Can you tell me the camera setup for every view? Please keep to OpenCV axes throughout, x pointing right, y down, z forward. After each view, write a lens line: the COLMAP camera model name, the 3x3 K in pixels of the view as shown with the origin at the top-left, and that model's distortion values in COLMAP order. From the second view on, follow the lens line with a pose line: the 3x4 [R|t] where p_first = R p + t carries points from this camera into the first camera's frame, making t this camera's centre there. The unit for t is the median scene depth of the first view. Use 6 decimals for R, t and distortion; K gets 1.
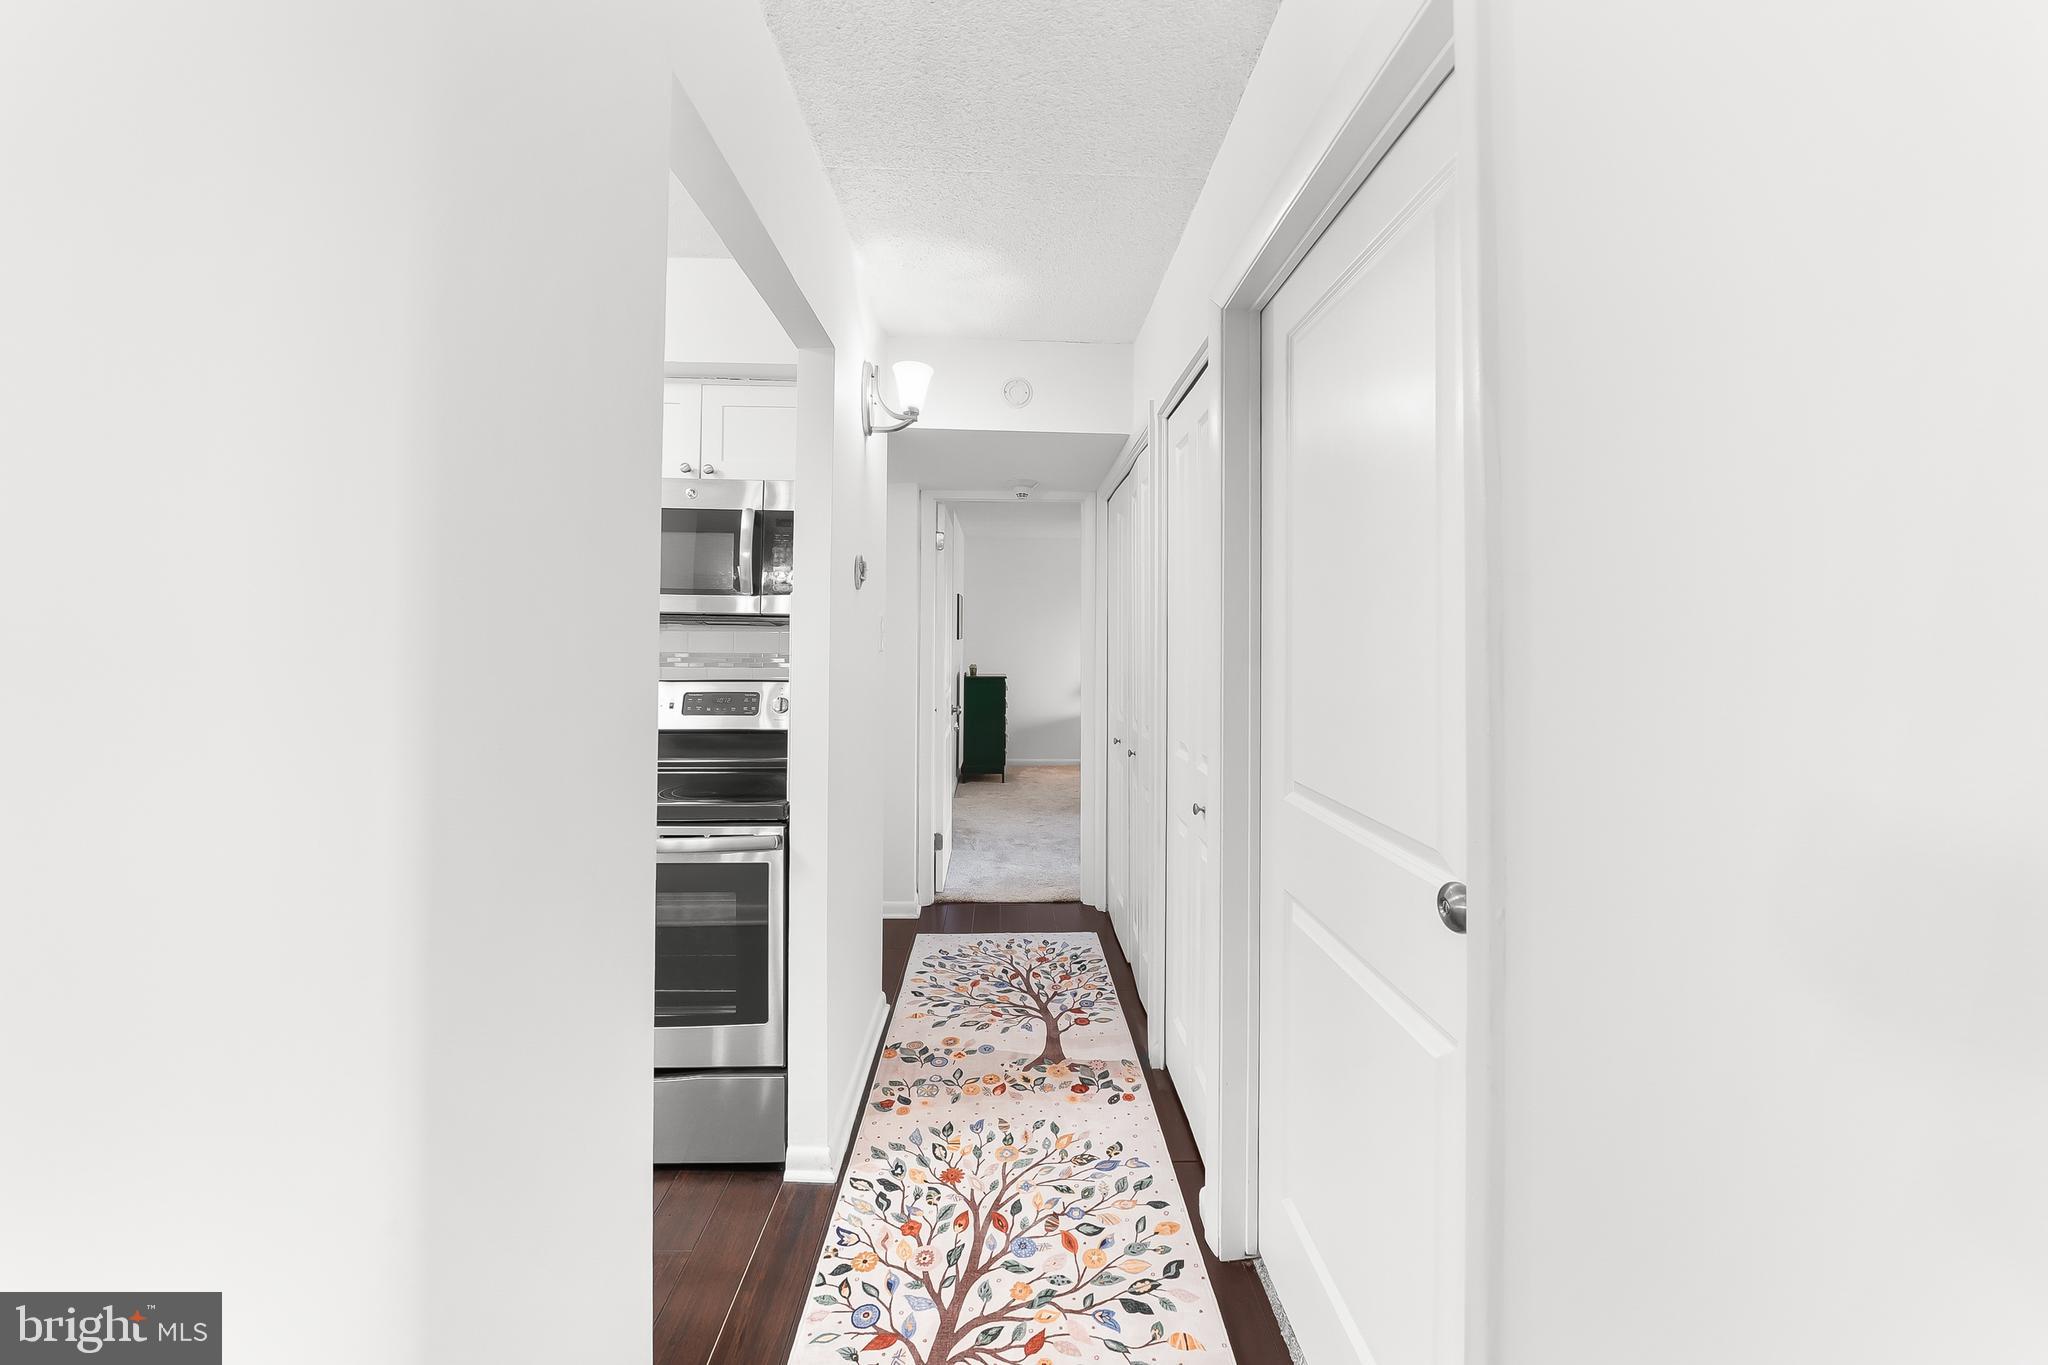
lens RADIAL K [[733.6, 0, 1031.7], [0, 733.6, 676.2], [0, 0, 1]] dist [-0.001178, -0.005810]
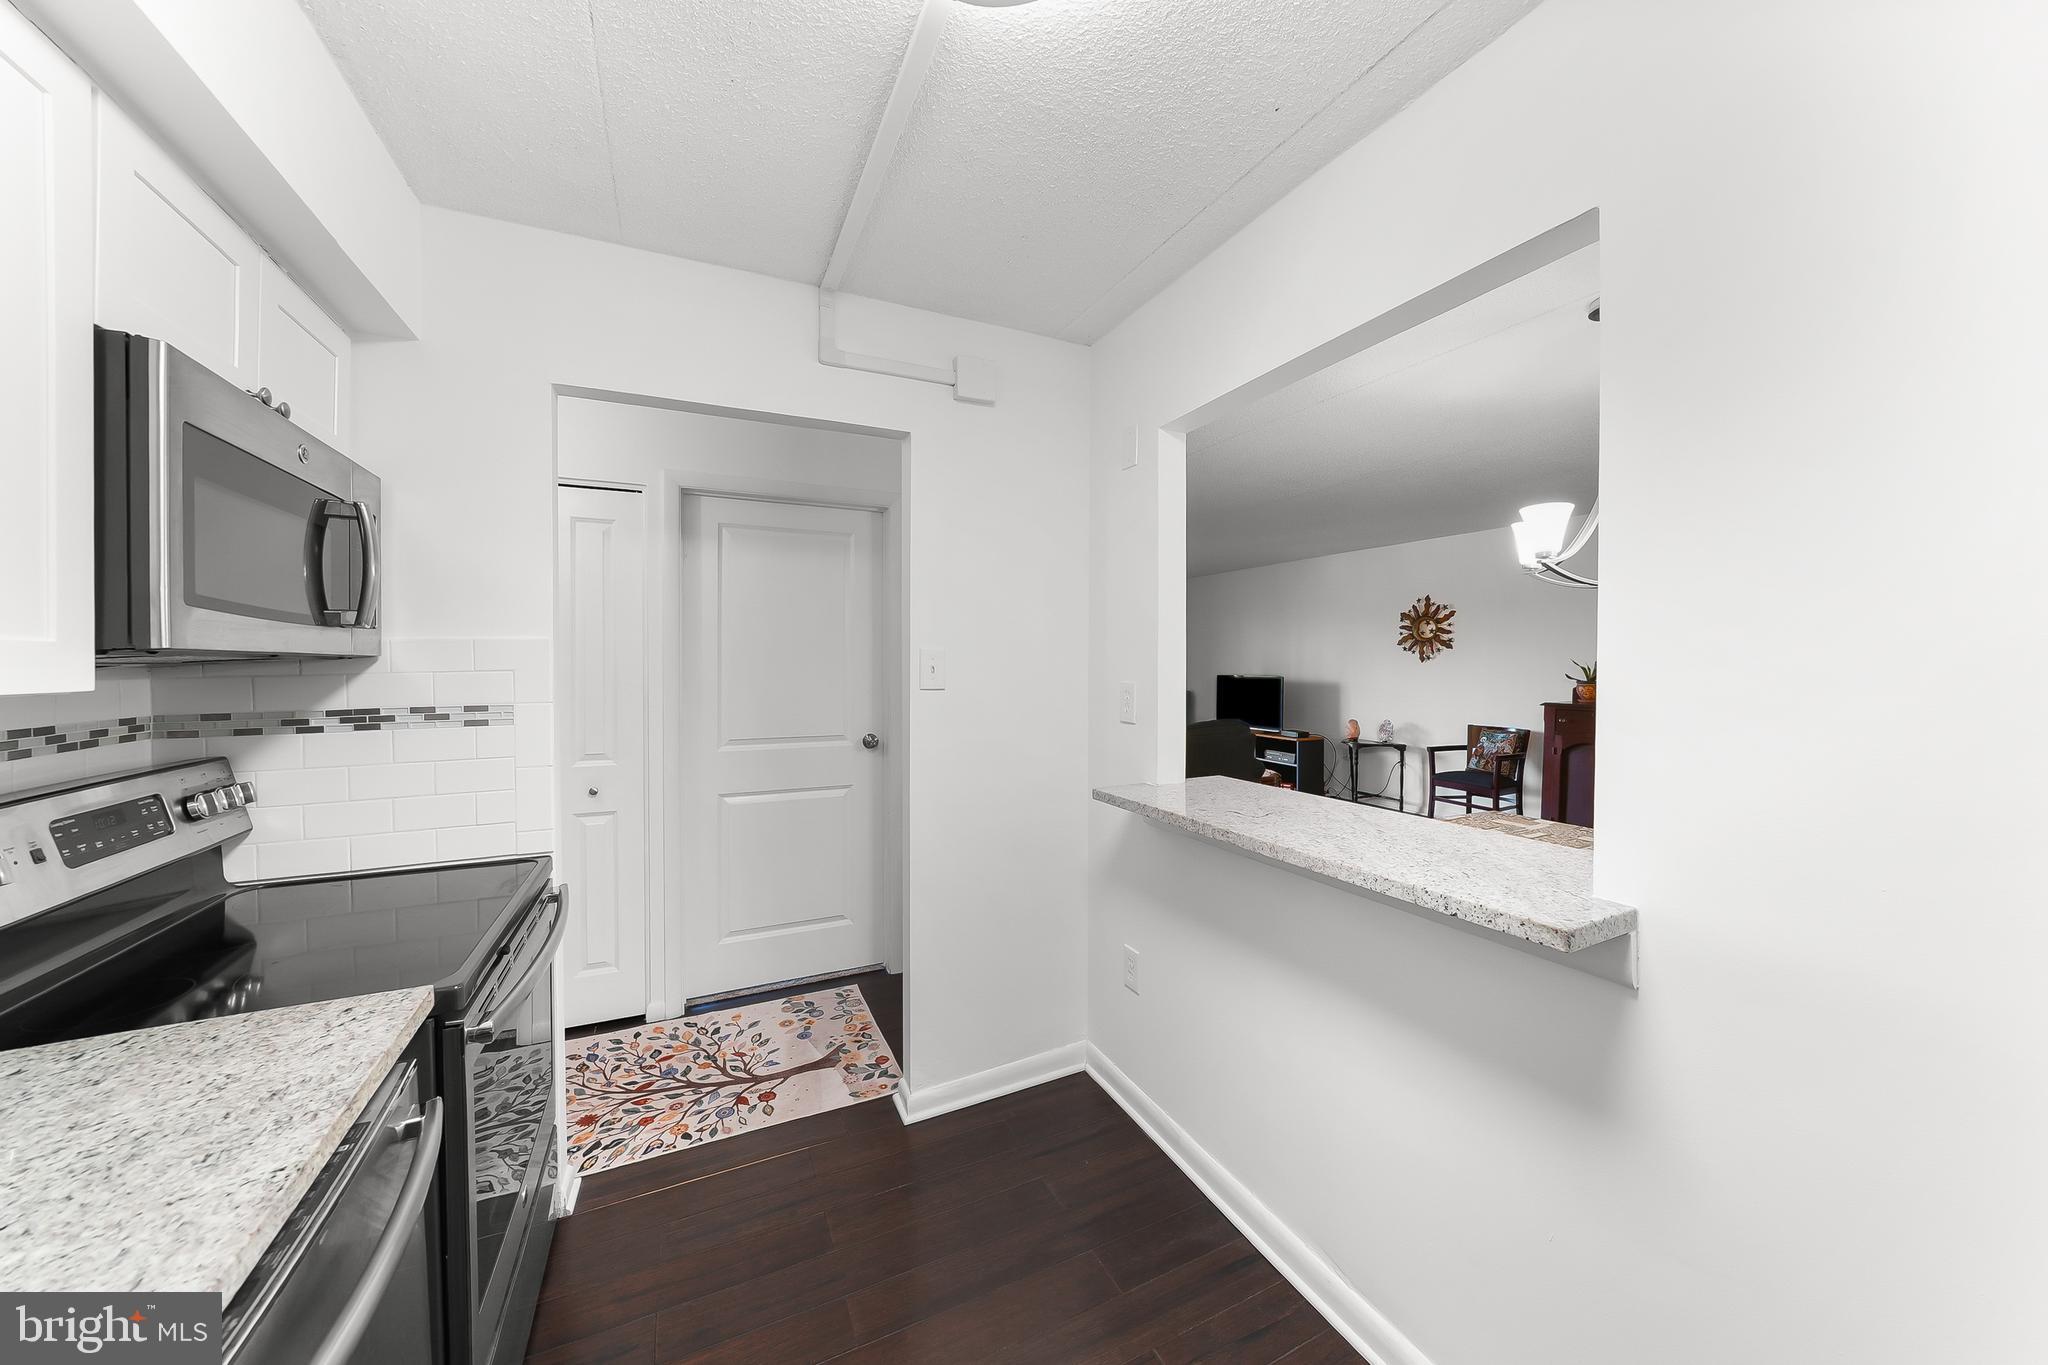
lens RADIAL K [[706.7, 0, 1024.4], [0, 706.7, 699.1], [0, 0, 1]] dist [-0.016212, 0.000213]
pose [[-0.397664, -0.062551, 0.915396, -1.429221], [0.039252, 0.995600, 0.085083, -0.091977], [-0.916691, 0.069766, -0.393459, 0.740447]]
